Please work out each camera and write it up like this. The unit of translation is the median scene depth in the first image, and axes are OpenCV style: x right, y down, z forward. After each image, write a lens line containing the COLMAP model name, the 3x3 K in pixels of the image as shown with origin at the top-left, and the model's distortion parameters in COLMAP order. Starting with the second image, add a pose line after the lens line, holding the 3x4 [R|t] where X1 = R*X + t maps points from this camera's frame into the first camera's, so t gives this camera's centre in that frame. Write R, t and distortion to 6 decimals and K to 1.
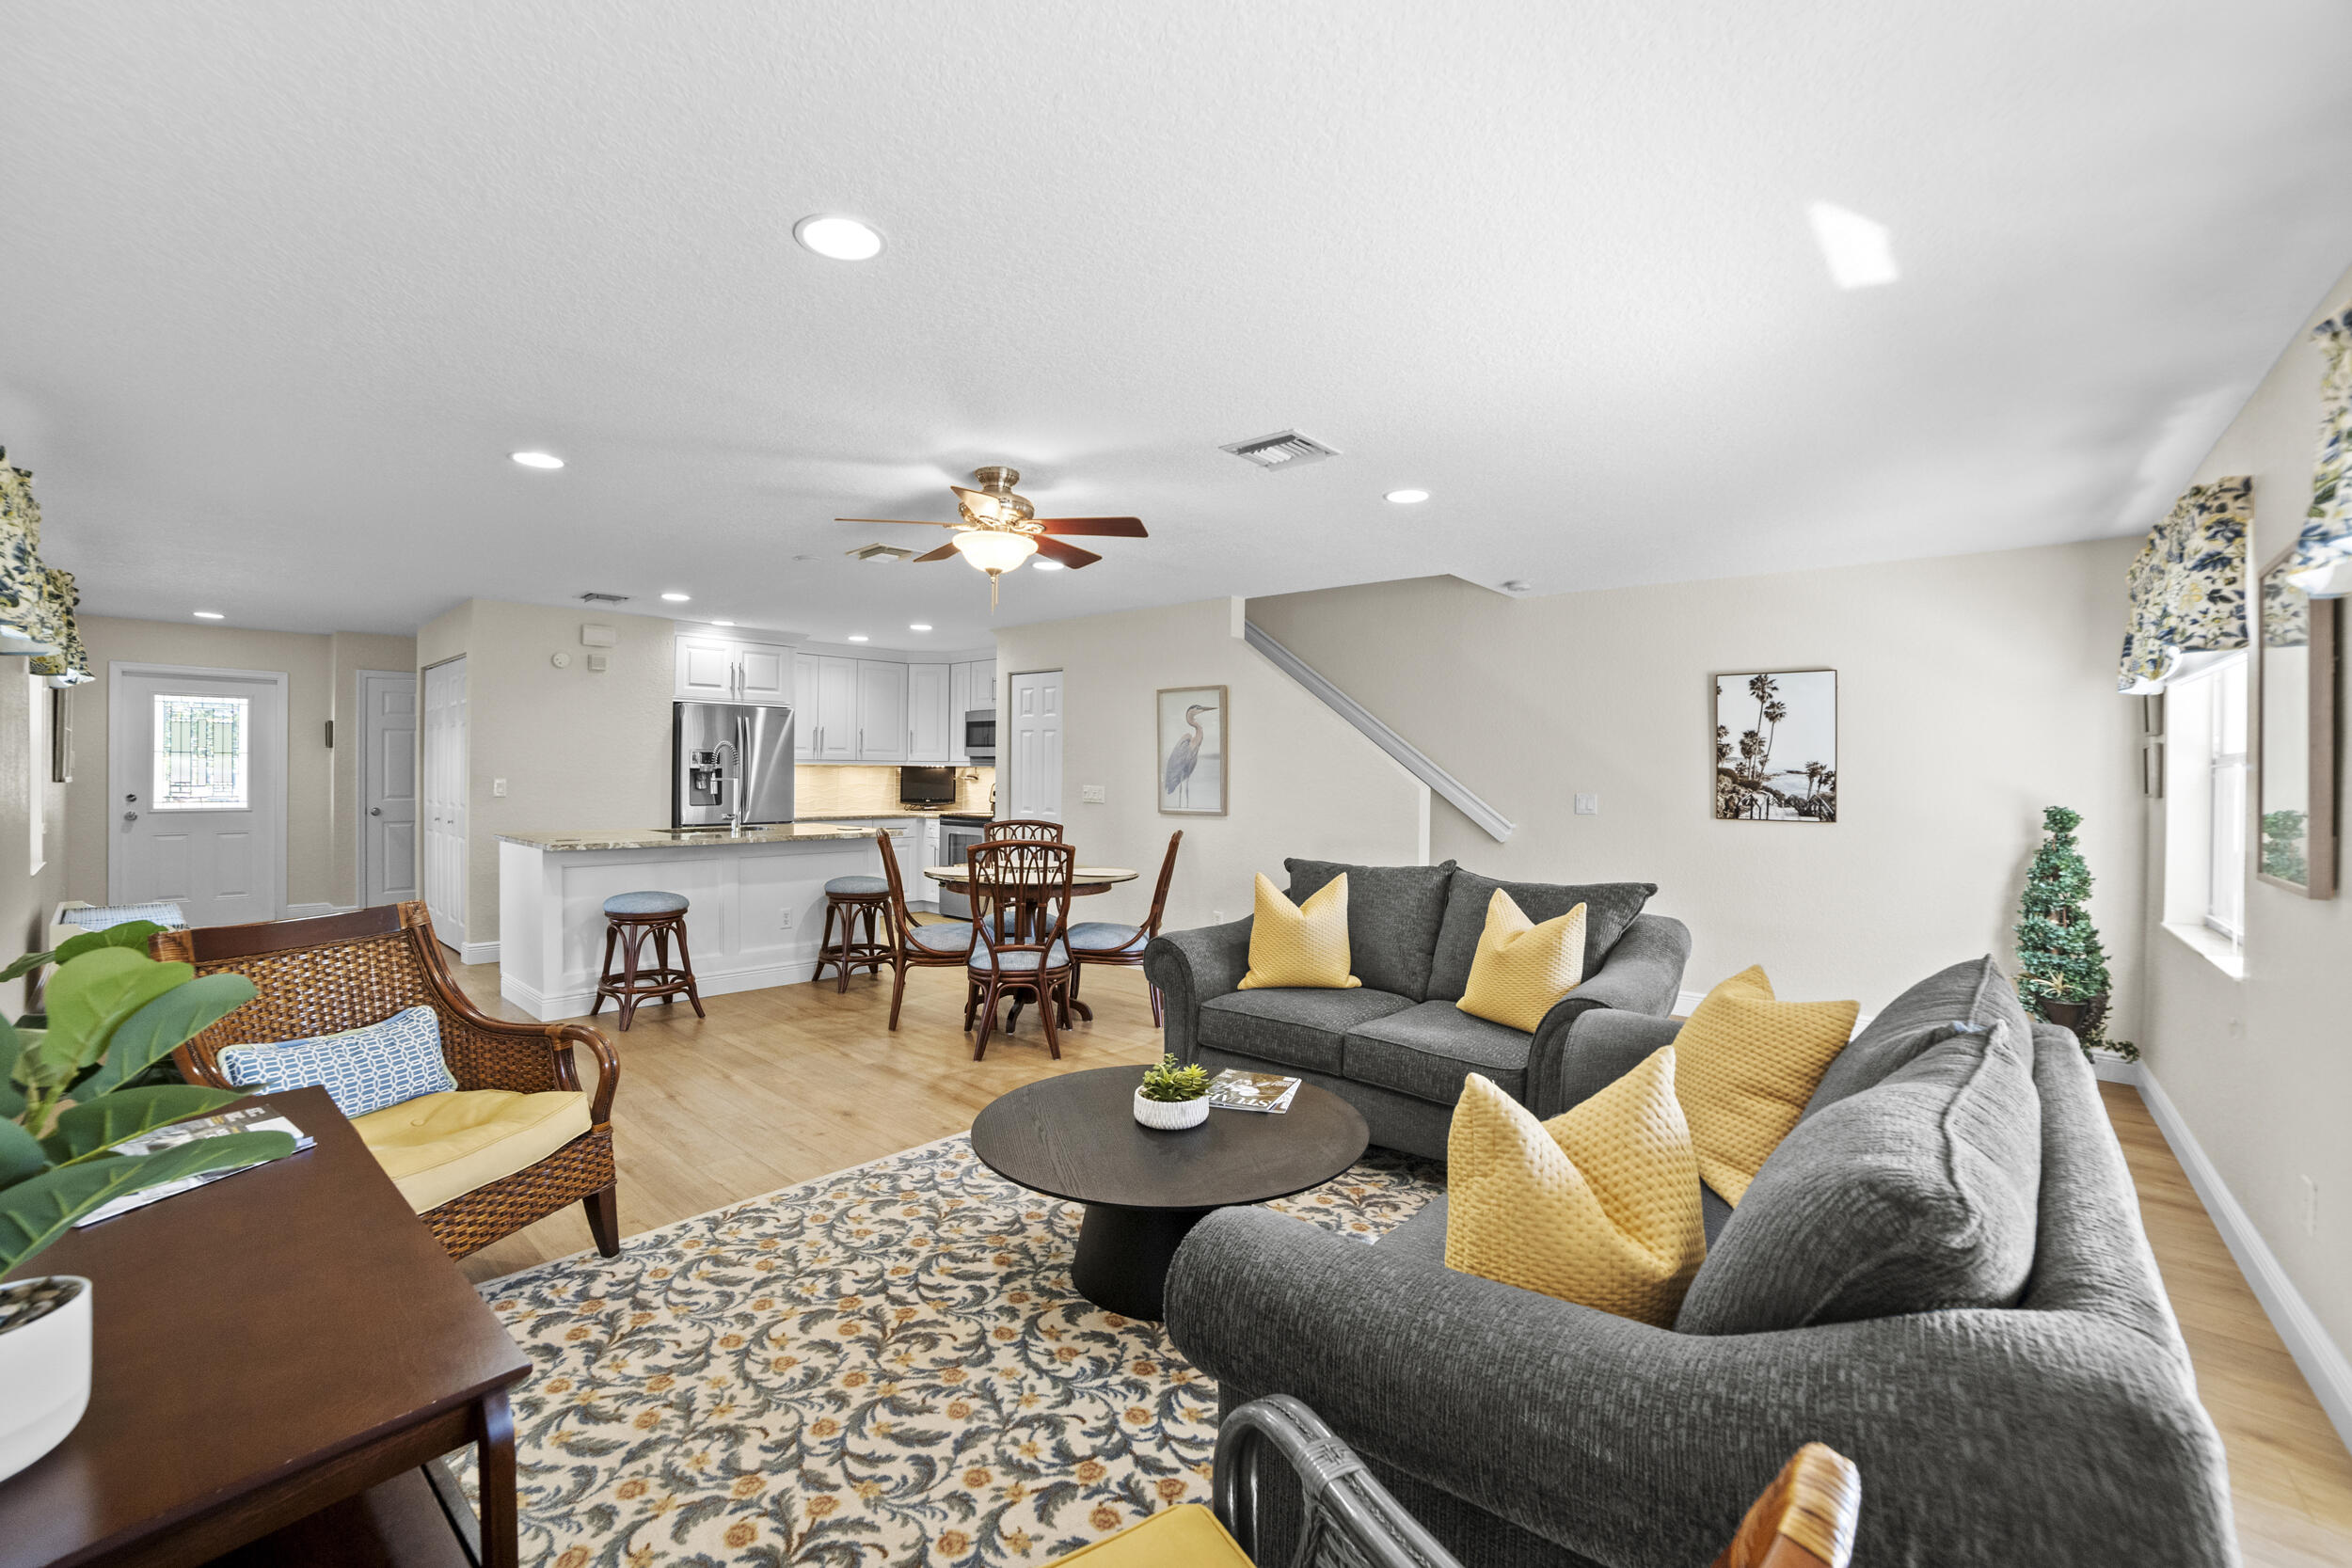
lens RADIAL K [[974.9, 0, 1172.3], [0, 974.9, 779.9], [0, 0, 1]] dist [-0.097143, 0.033227]
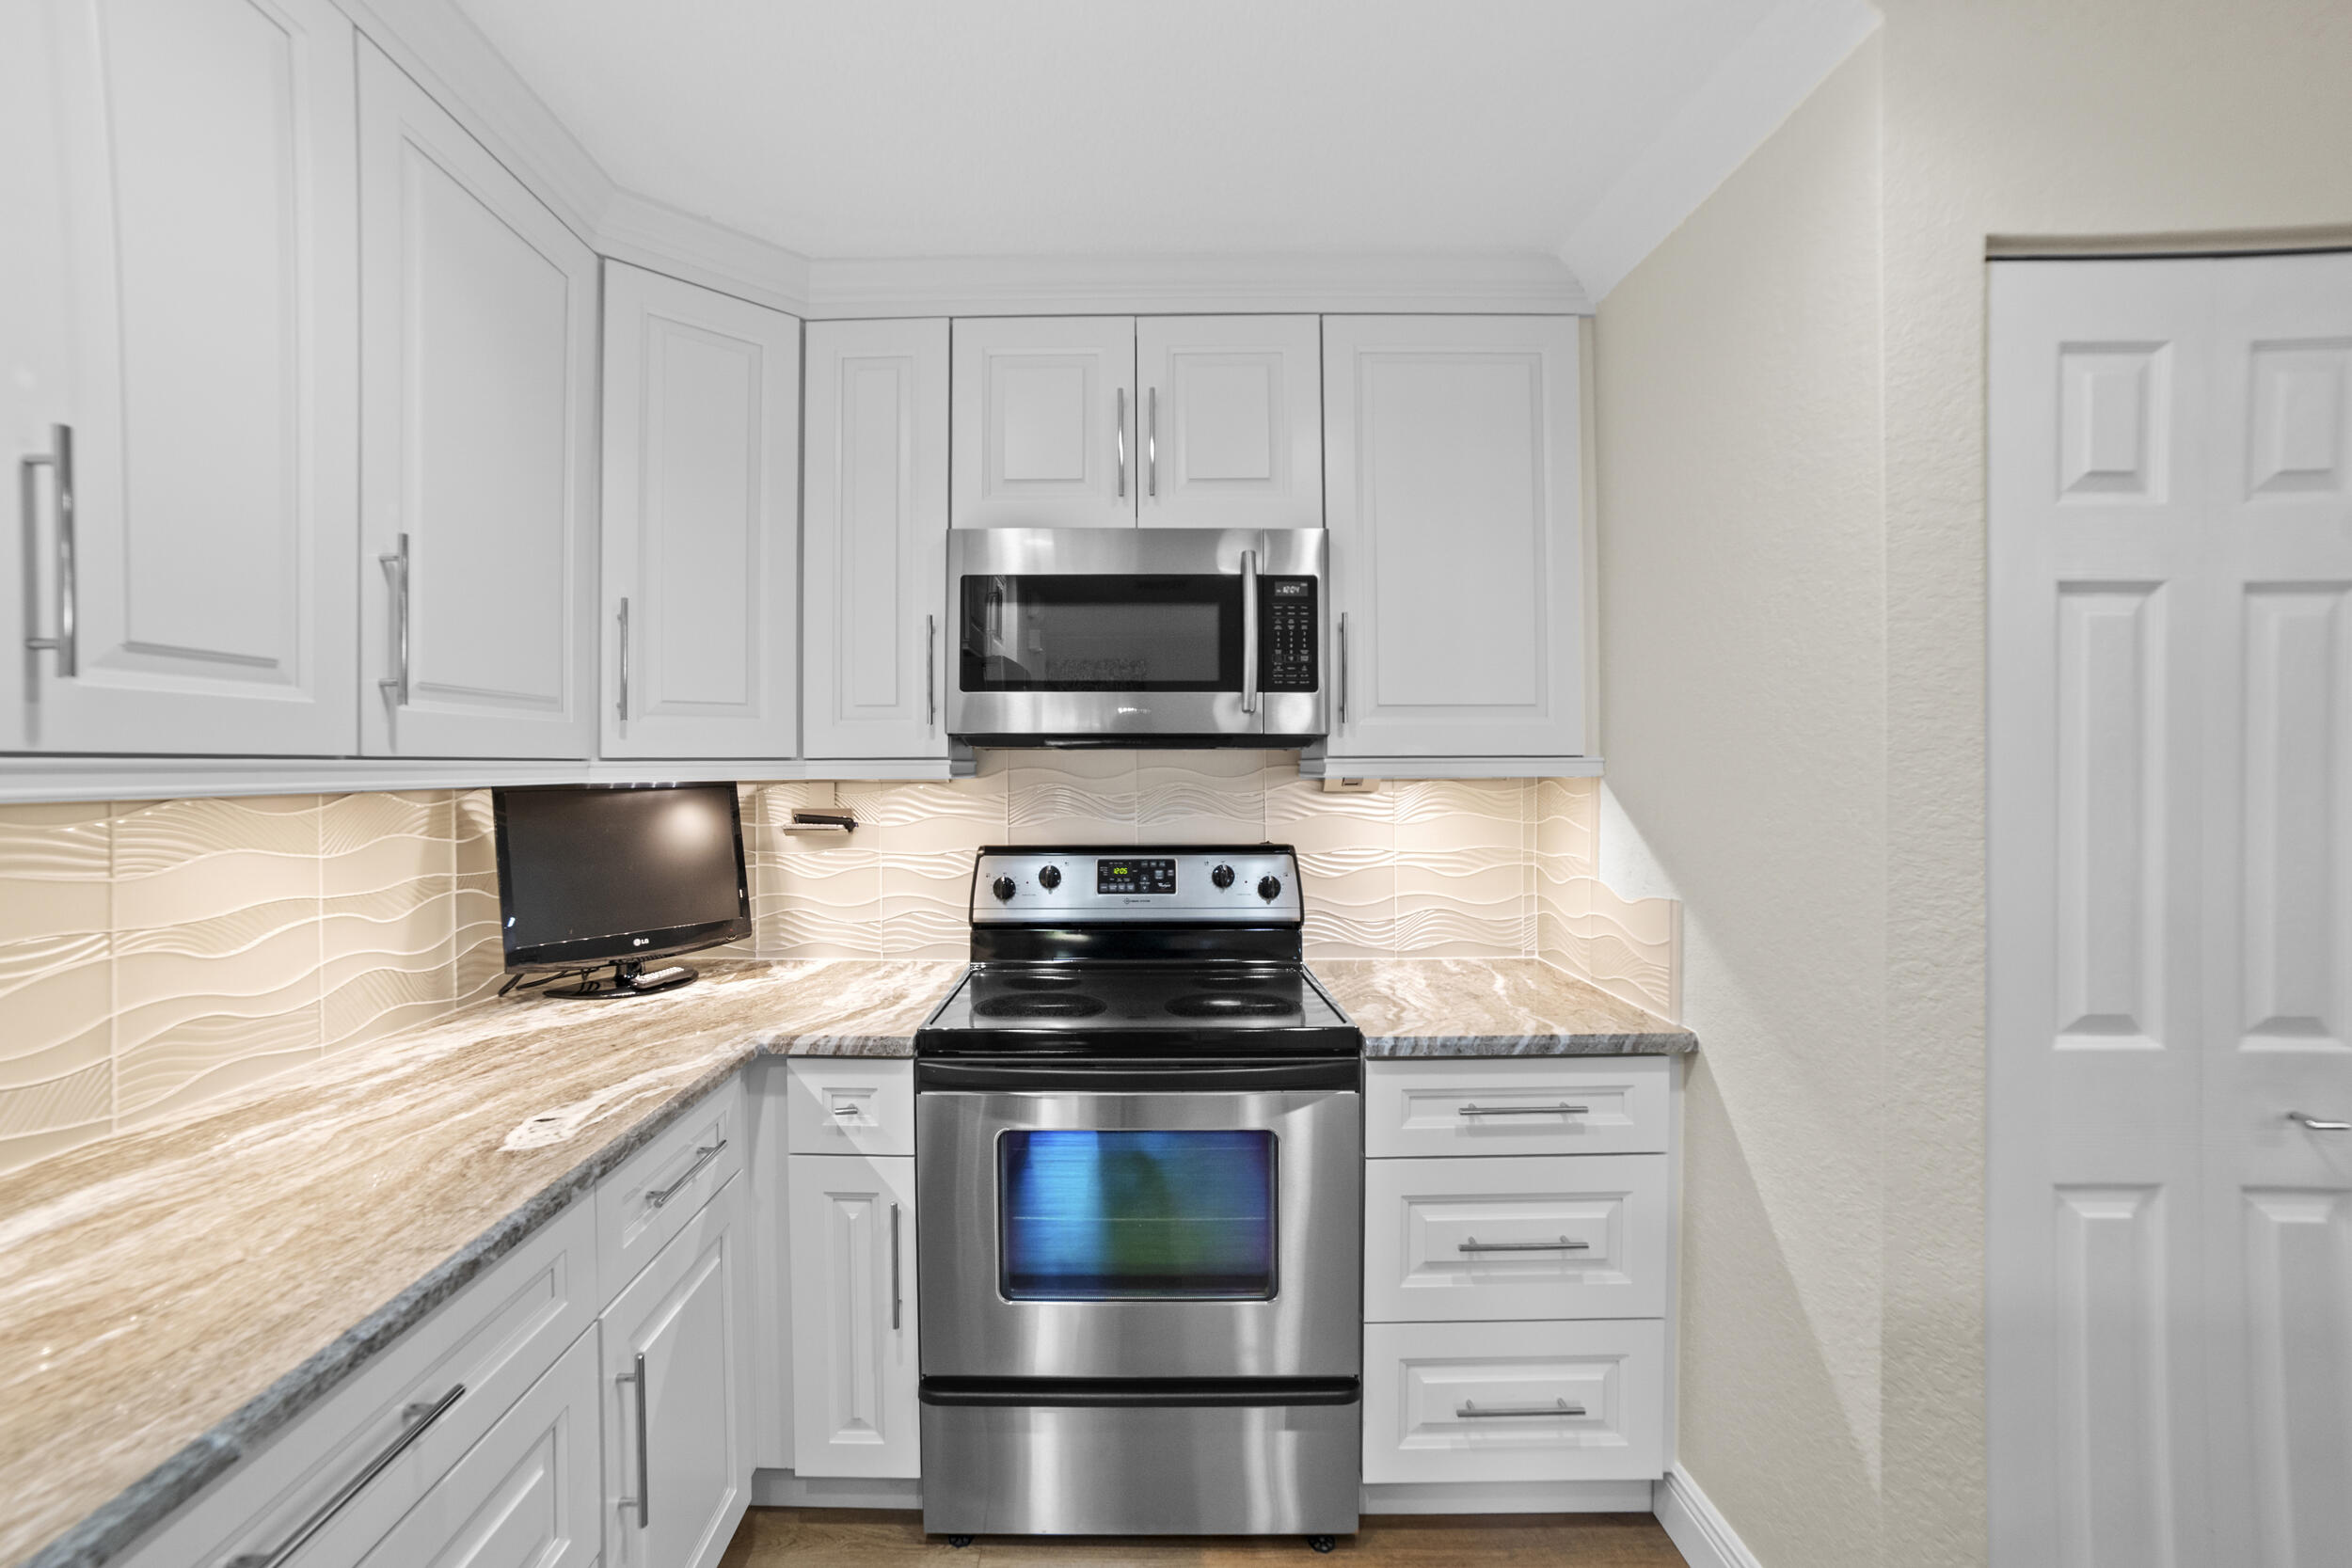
lens RADIAL K [[977.4, 0, 1105.1], [0, 977.4, 767.1], [0, 0, 1]] dist [-0.082535, 0.035344]
pose [[0.762861, -0.013835, 0.646414, -0.526002], [0.015443, 0.999876, 0.003175, -0.027903], [-0.646378, 0.007560, 0.762980, 1.310693]]
